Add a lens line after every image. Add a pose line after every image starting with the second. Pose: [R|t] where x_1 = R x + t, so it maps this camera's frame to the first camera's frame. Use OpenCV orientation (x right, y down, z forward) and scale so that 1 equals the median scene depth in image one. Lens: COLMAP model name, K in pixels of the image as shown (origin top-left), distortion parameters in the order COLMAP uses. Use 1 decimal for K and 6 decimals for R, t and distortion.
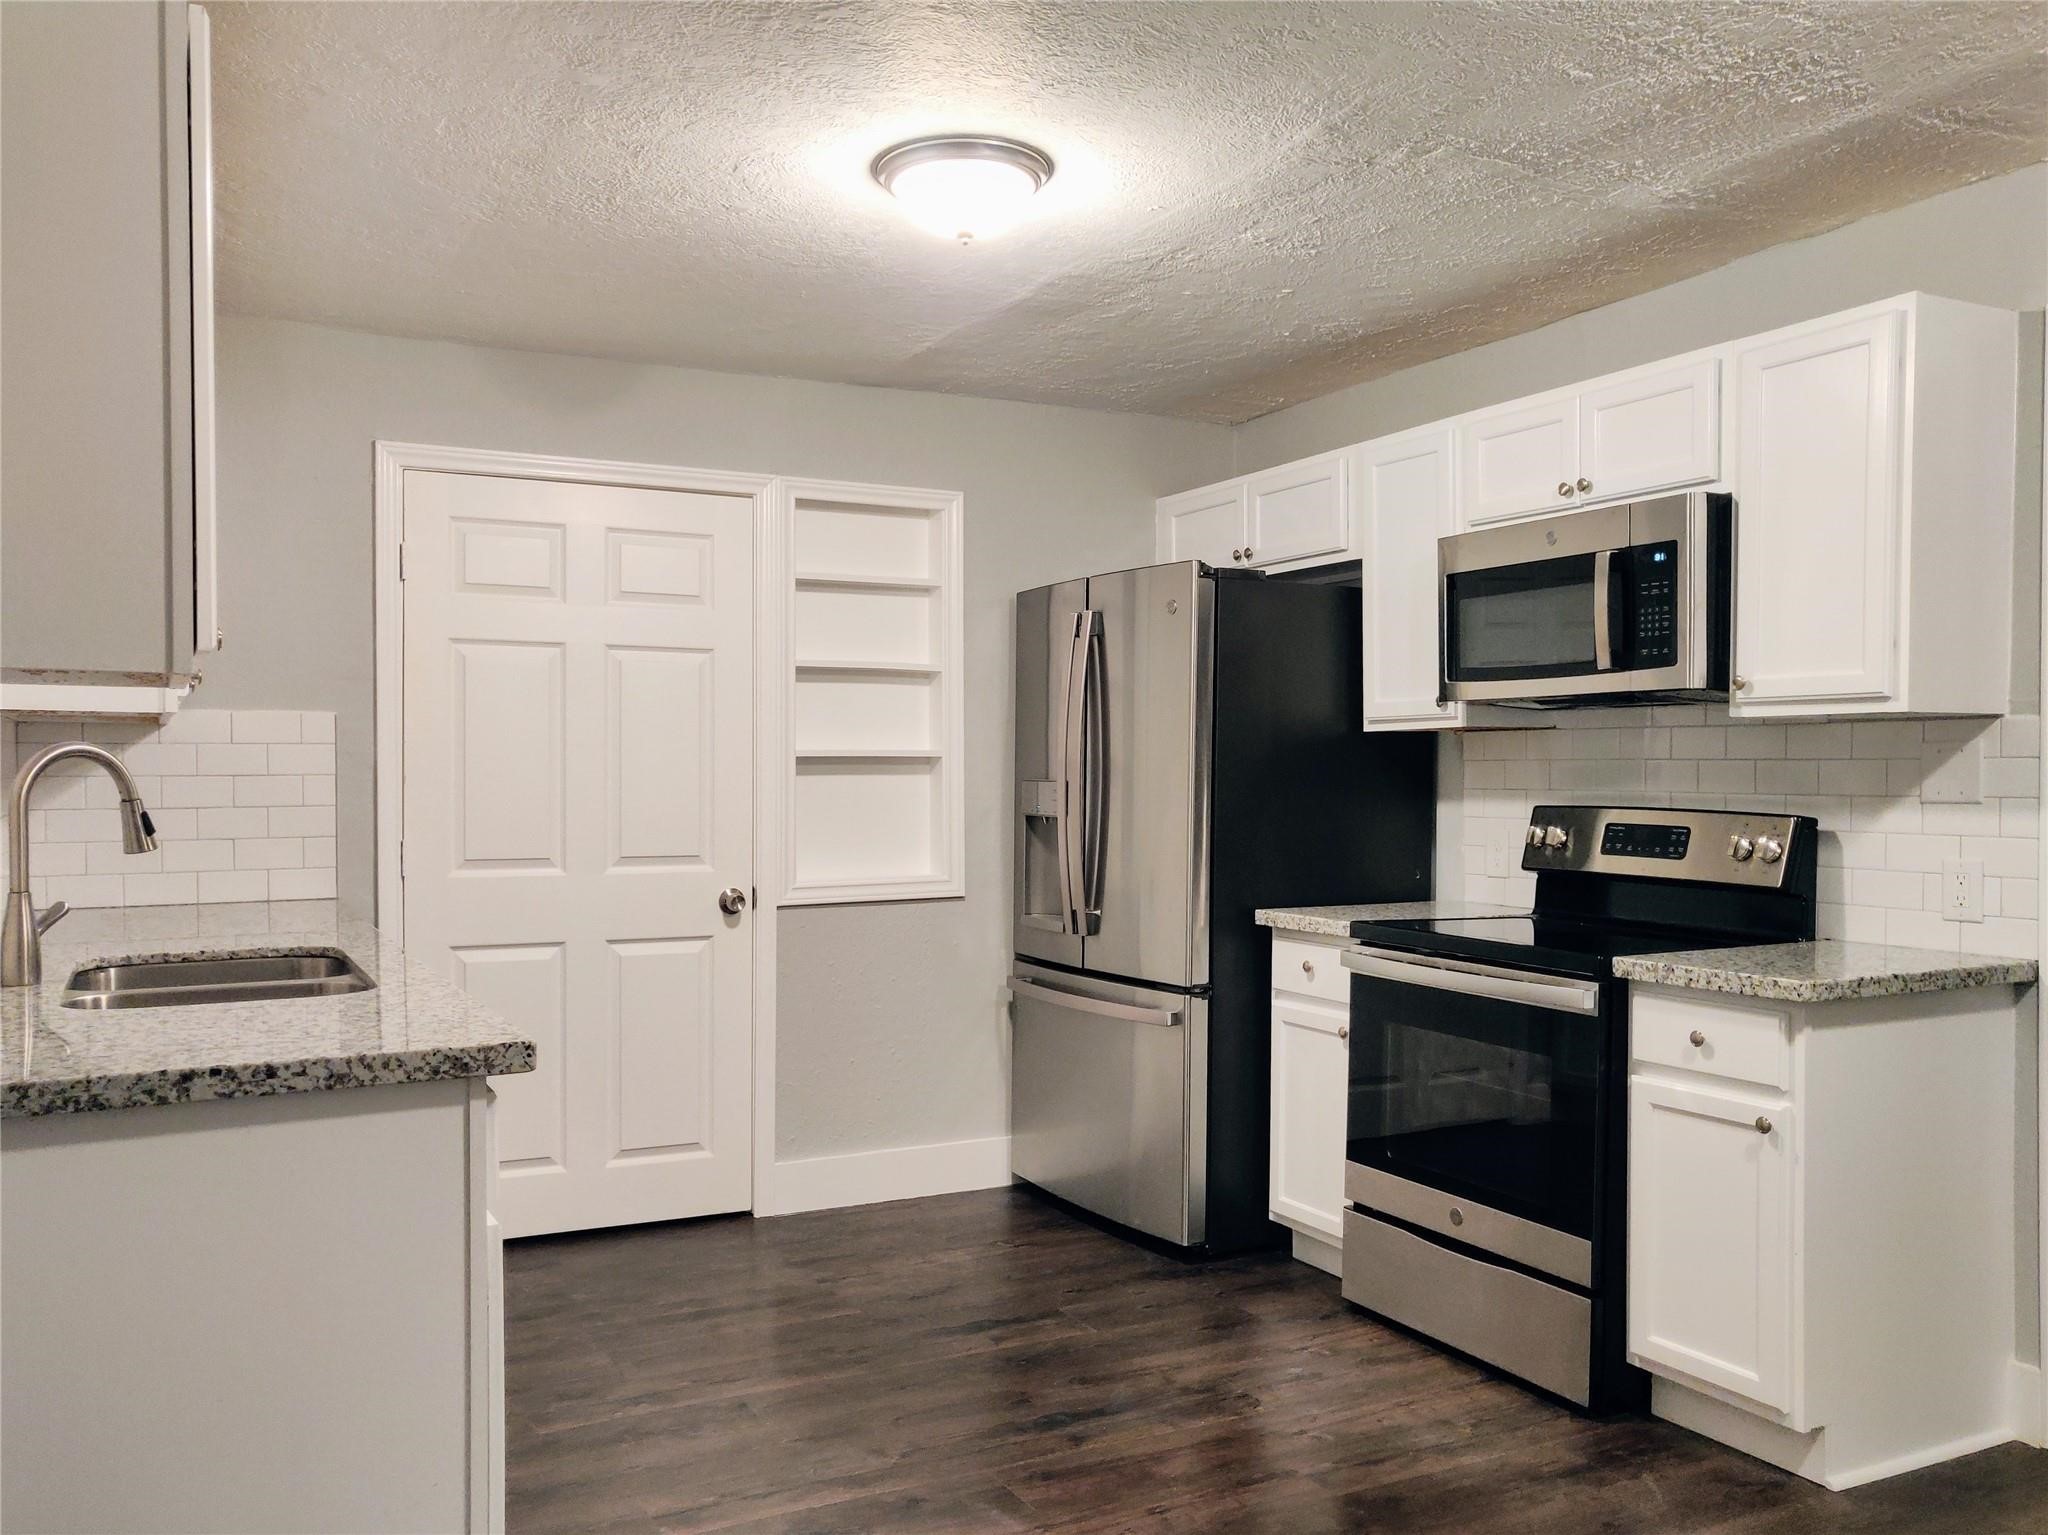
lens RADIAL K [[1638.0, 0, 1023.6], [0, 1638.0, 814.7], [0, 0, 1]] dist [-0.011988, 0.040134]
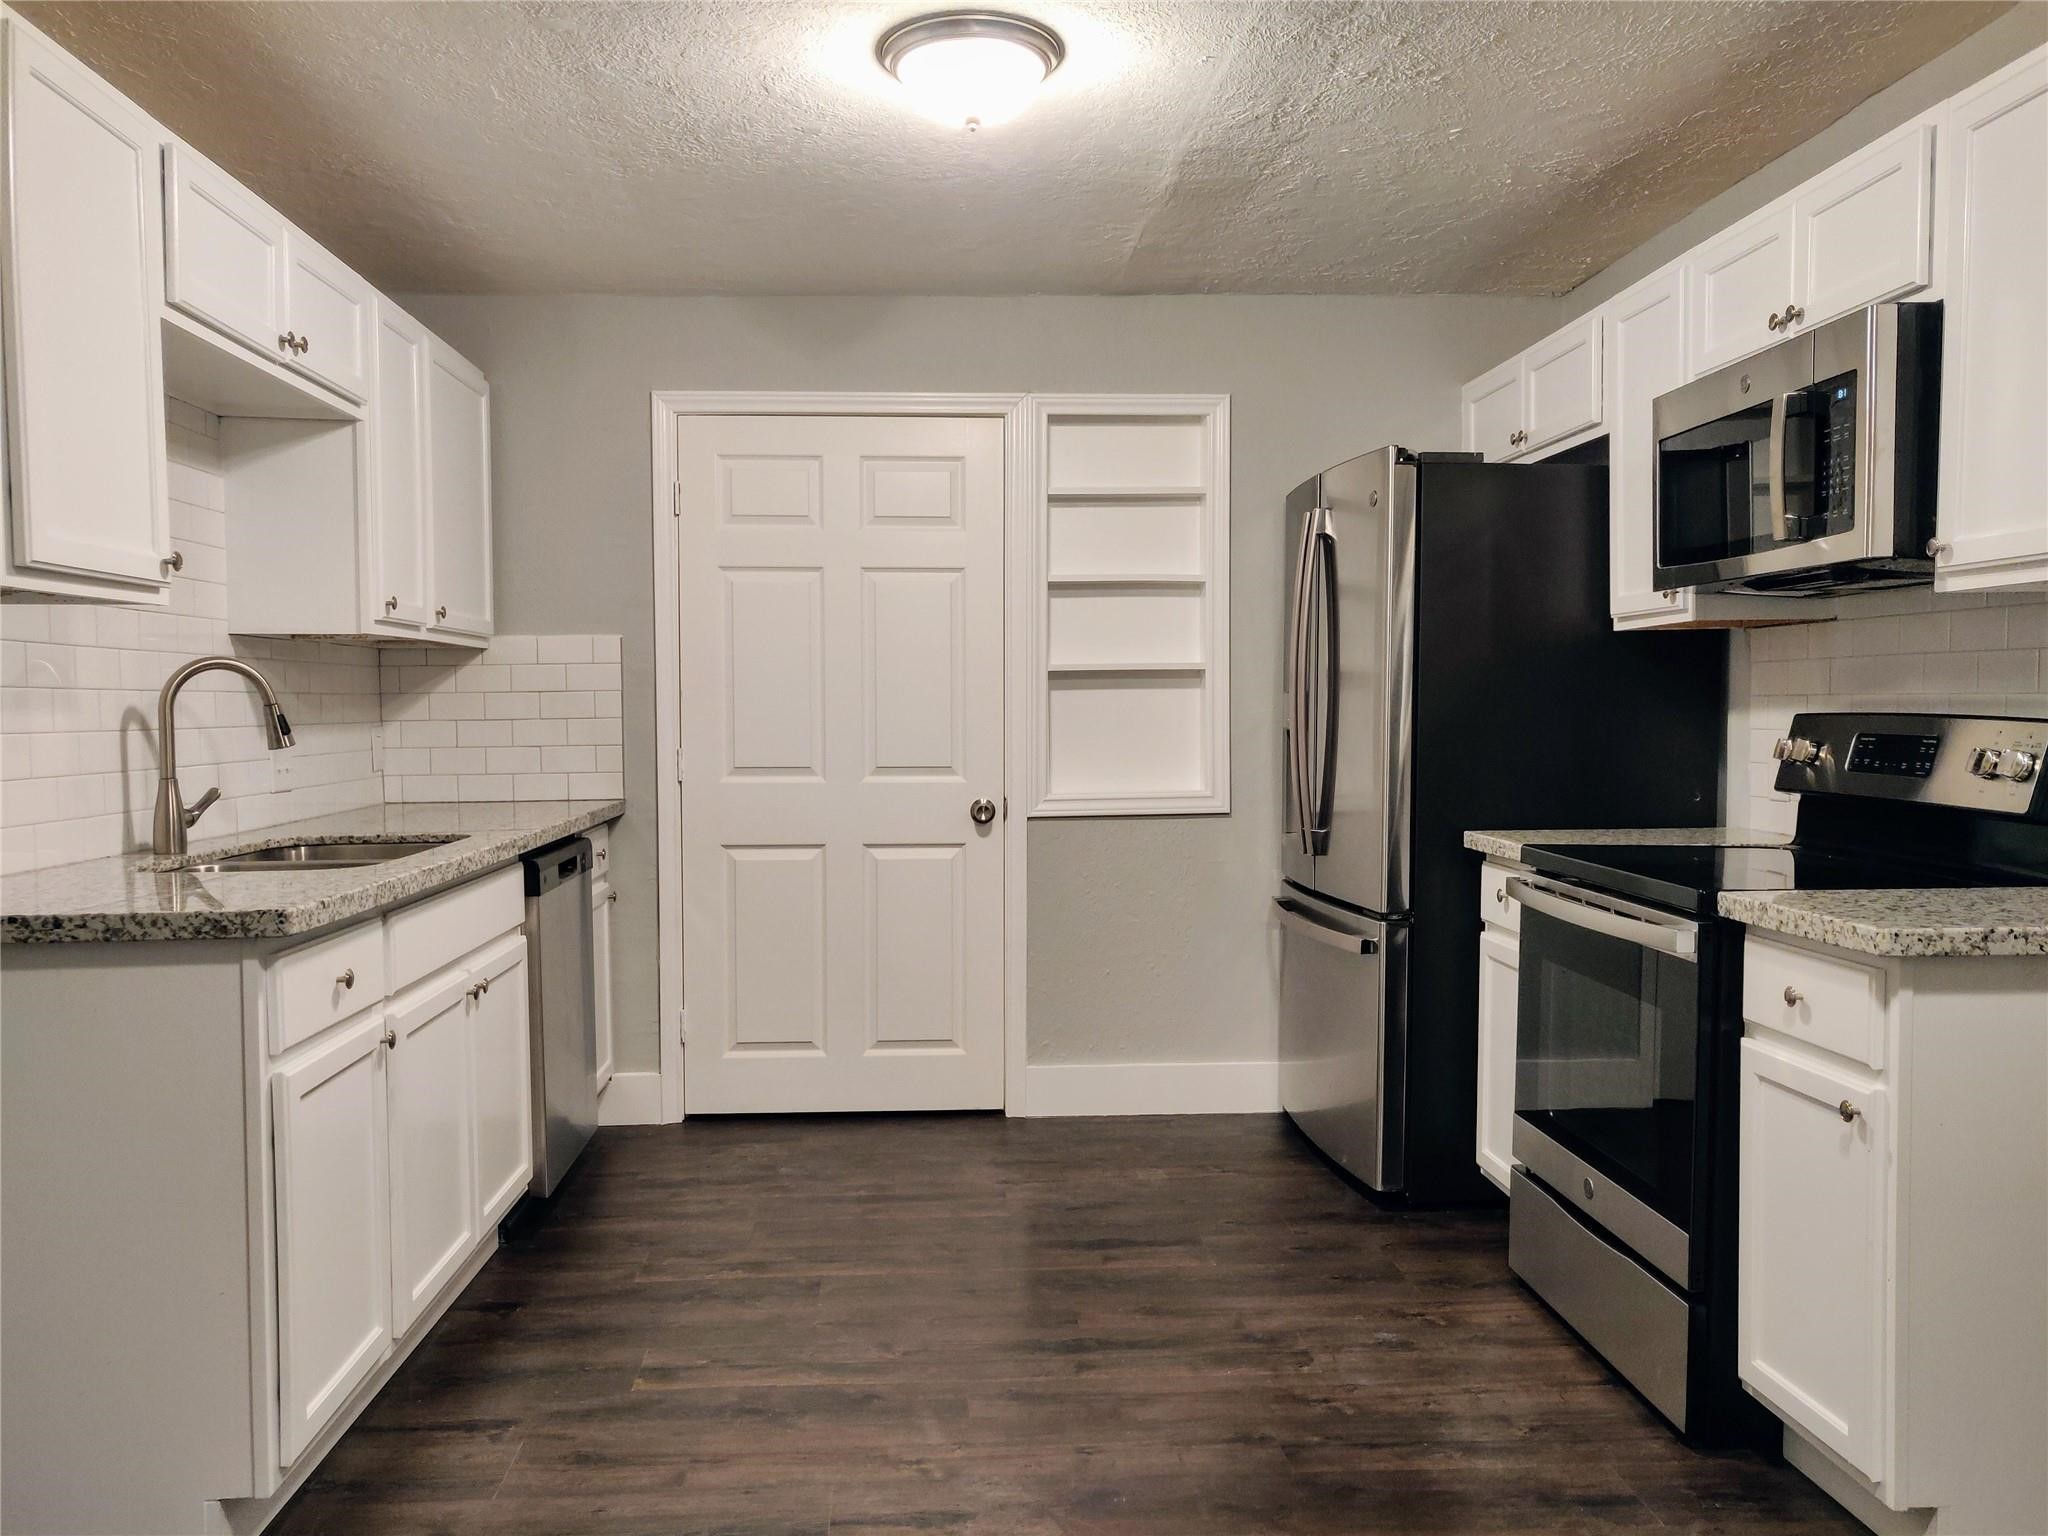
lens RADIAL K [[1580.7, 0, 1021.1], [0, 1580.7, 796.0], [0, 0, 1]] dist [-0.001711, 0.041812]
pose [[0.914649, 0.017317, -0.403879, 0.329109], [-0.004502, 0.999456, 0.032658, 0.013739], [0.404225, -0.028053, 0.914229, 0.127190]]
